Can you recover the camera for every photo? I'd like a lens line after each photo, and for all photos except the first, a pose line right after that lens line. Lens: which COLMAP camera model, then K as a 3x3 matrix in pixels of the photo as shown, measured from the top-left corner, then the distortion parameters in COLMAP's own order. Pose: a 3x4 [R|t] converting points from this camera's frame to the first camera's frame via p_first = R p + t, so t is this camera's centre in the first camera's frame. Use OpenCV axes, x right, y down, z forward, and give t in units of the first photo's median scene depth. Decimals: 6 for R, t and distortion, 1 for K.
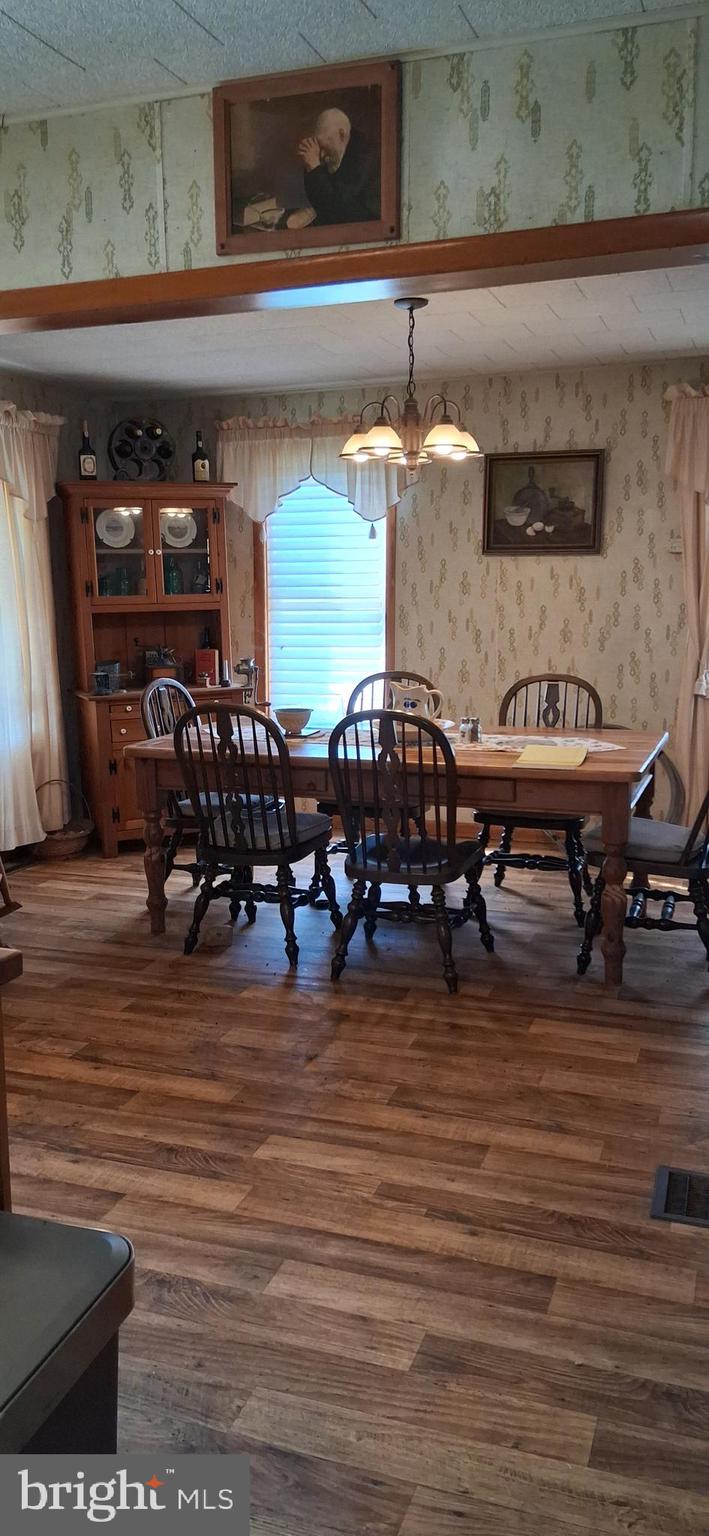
lens RADIAL K [[1155.4, 0, 354.5], [0, 1155.4, 768.0], [0, 0, 1]] dist [0.147915, -0.252997]
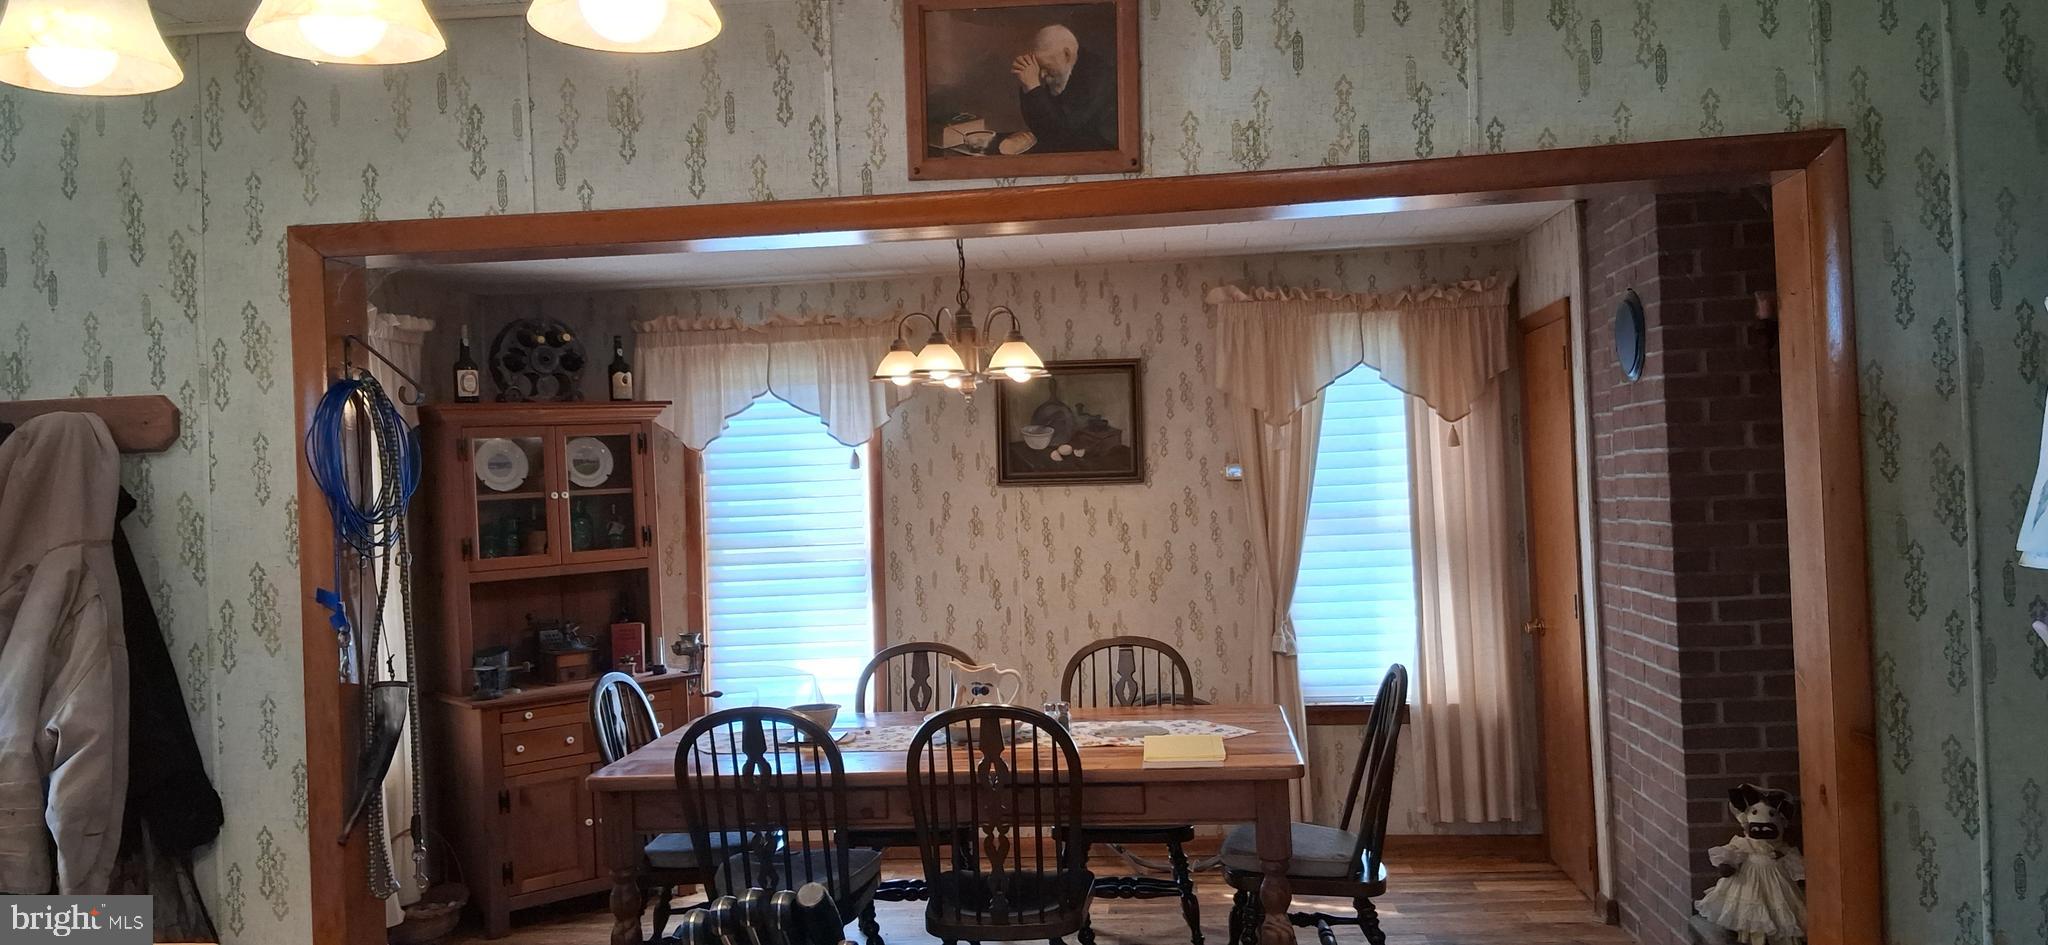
lens RADIAL K [[1540.6, 0, 1054.7], [0, 1540.6, 471.5], [0, 0, 1]] dist [0.147915, -0.252997]
pose [[0.968810, -0.024596, 0.246582, -0.114936], [0.066651, 0.984257, -0.163692, -0.020203], [-0.238674, 0.175021, 0.955198, -0.009047]]
